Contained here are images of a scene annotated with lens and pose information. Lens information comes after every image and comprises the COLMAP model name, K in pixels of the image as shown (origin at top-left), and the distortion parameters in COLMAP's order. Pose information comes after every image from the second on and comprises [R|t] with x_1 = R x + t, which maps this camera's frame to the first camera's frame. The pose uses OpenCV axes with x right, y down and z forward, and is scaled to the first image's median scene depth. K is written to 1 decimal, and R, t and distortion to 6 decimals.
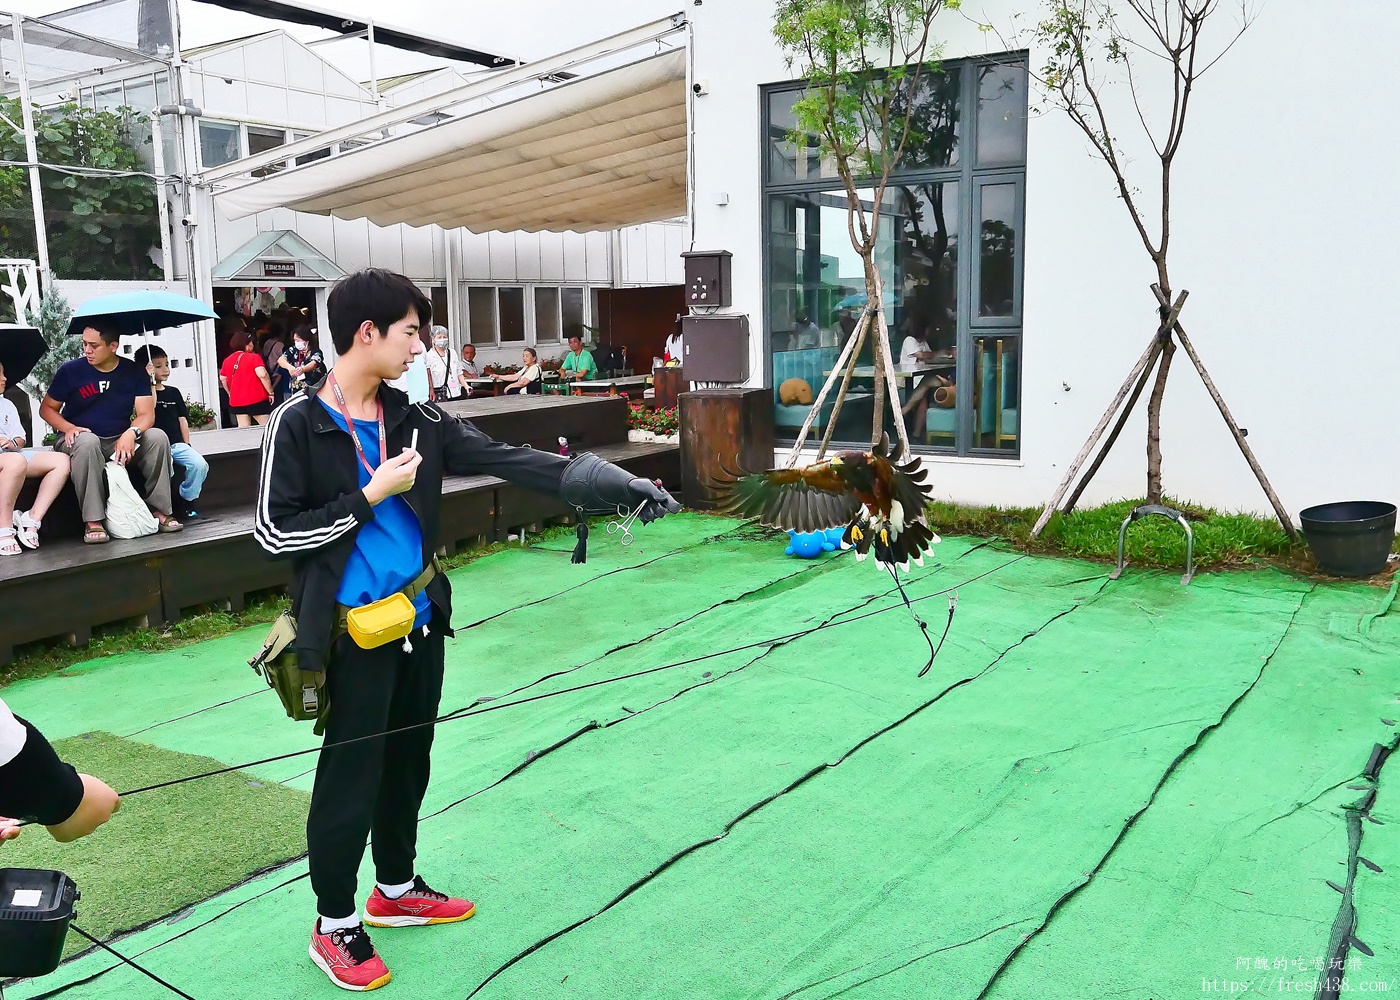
lens RADIAL K [[1169.6, 0, 700.0], [0, 1169.6, 500.0], [0, 0, 1]] dist [-0.004234, -0.009632]
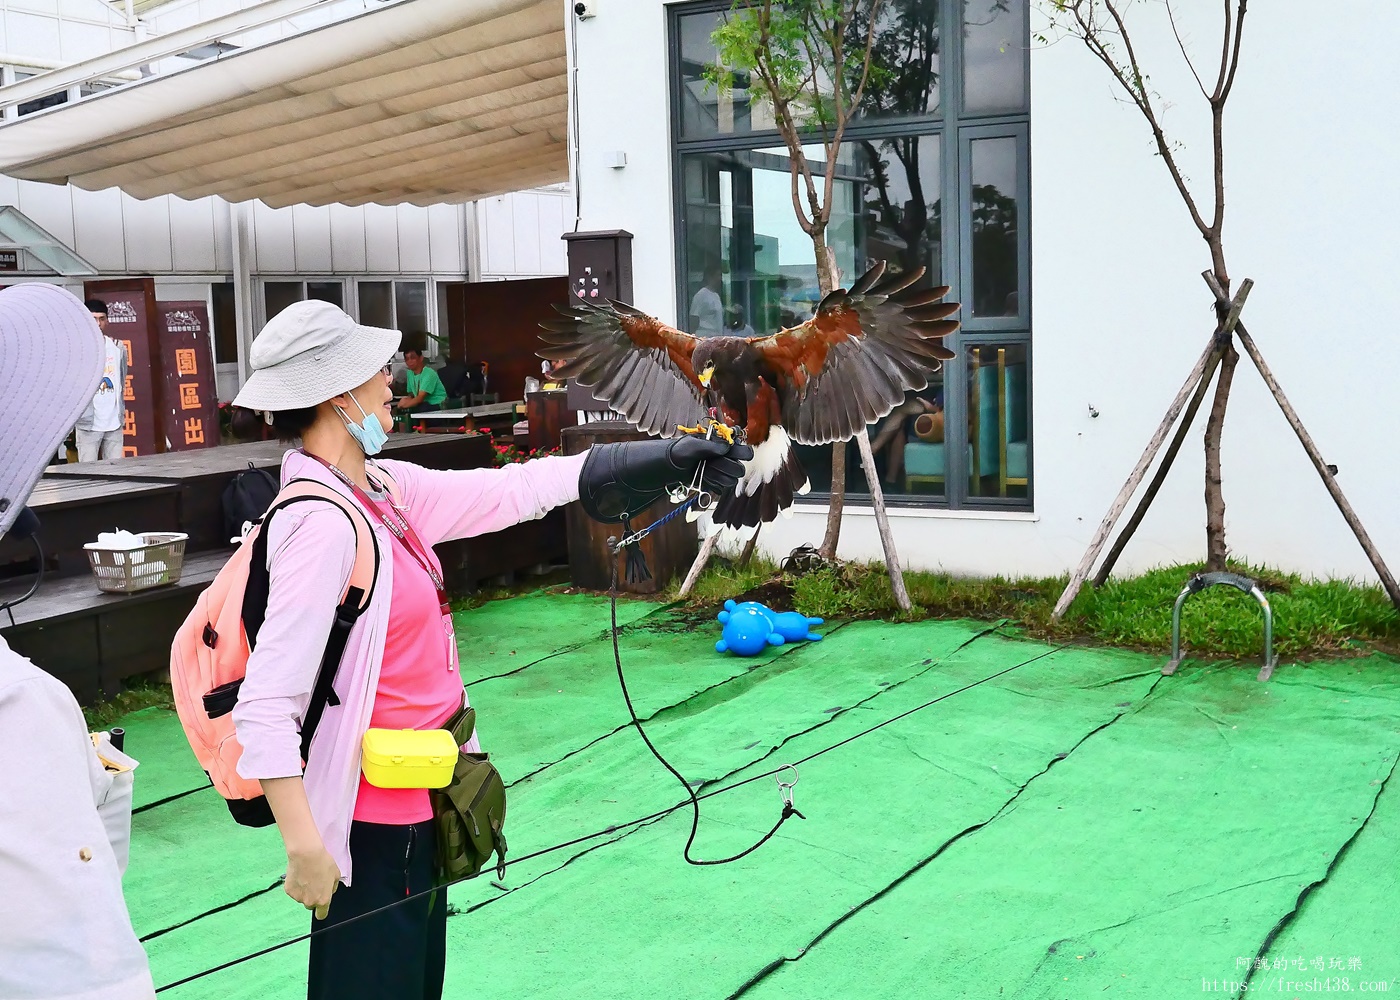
lens RADIAL K [[1610.2, 0, 691.4], [0, 1610.2, 499.6], [0, 0, 1]] dist [-0.000658, -0.028569]
pose [[0.997919, -0.018145, 0.061866, -0.001058], [0.020781, 0.998892, -0.042230, -0.004180], [-0.061031, 0.043428, 0.997191, 0.011989]]
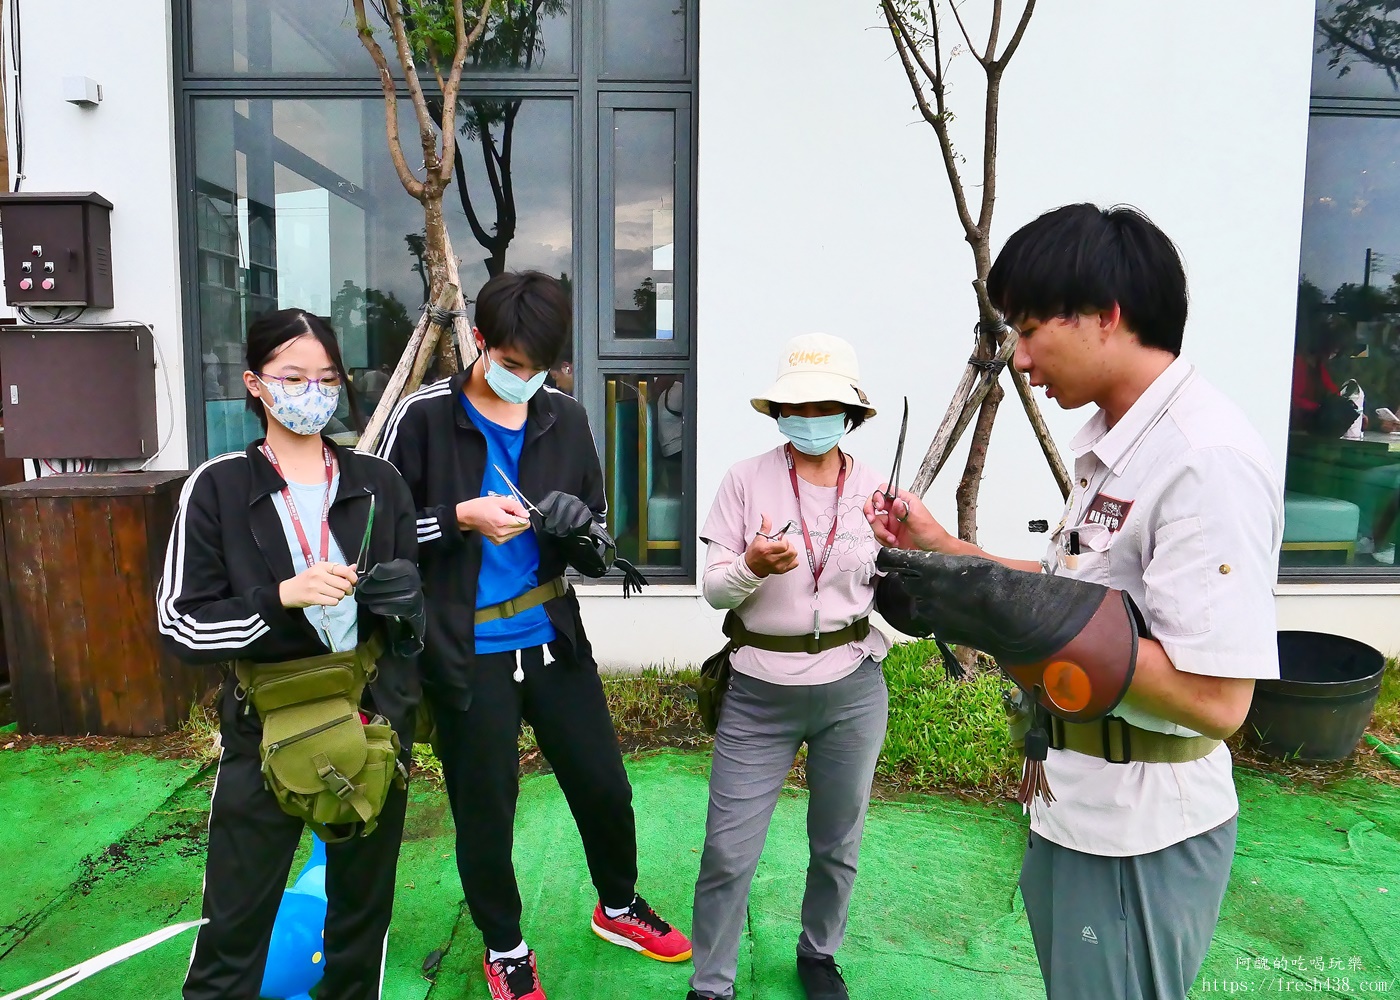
lens RADIAL K [[1017.6, 0, 700.0], [0, 1017.6, 500.0], [0, 0, 1]] dist [-0.045395, 0.004888]
pose [[0.835692, -0.038860, 0.547822, -0.001181], [0.065650, 0.997410, -0.029397, -0.060340], [-0.545260, 0.060531, 0.836079, 0.557806]]
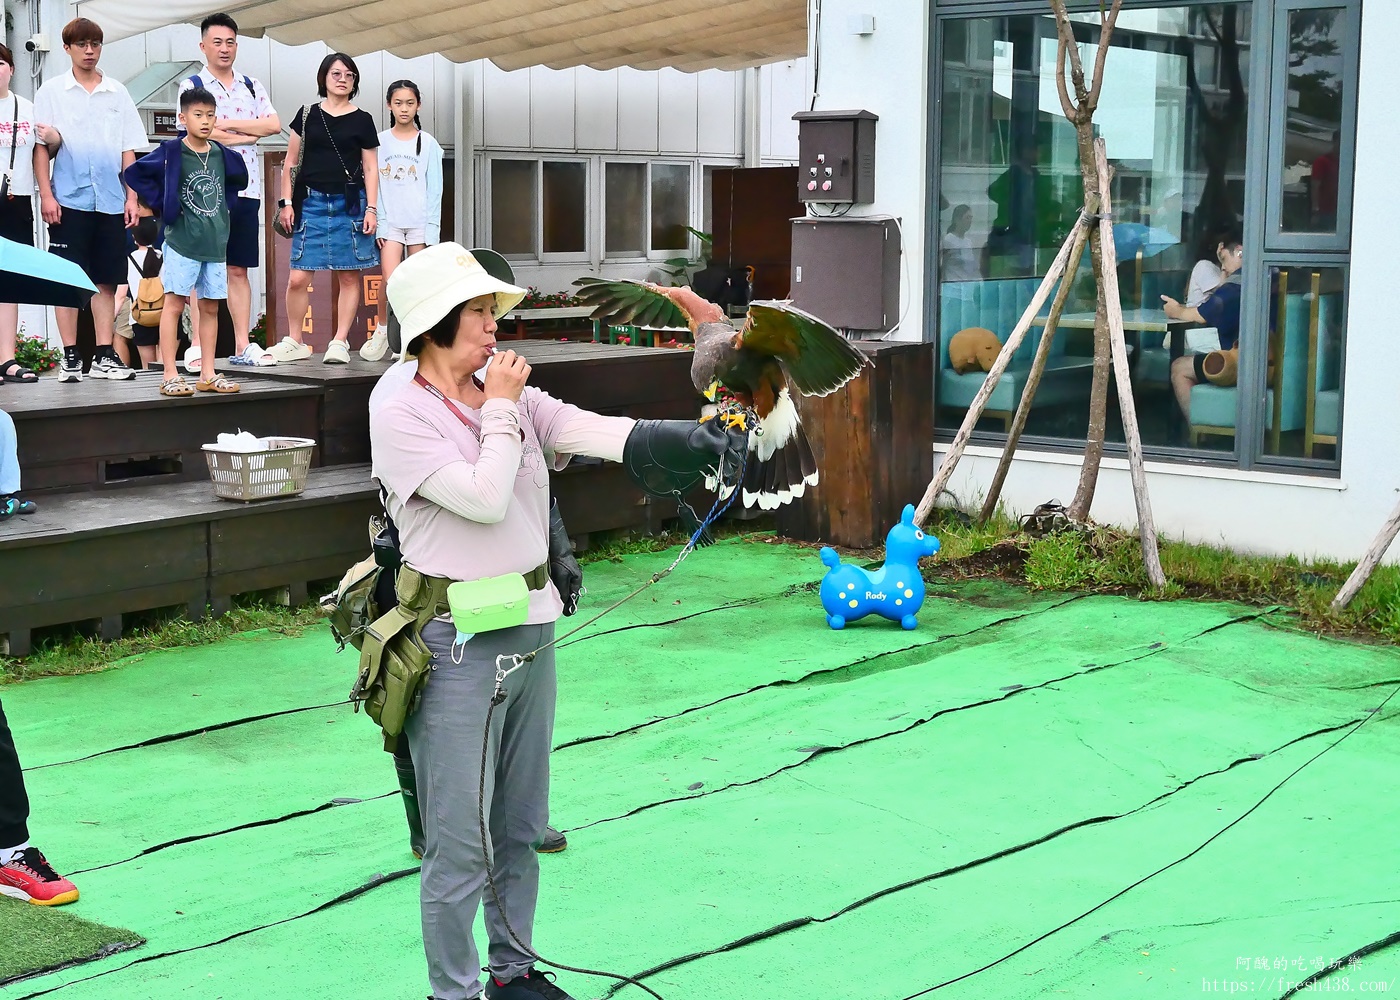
lens RADIAL K [[2063.0, 0, 695.0], [0, 2063.0, 521.2], [0, 0, 1]] dist [-0.004831, -0.050281]
pose [[0.991925, 0.044074, -0.118924, 0.075146], [-0.045081, 0.998967, -0.005788, 0.007335], [0.118546, 0.011102, 0.992887, -0.061606]]
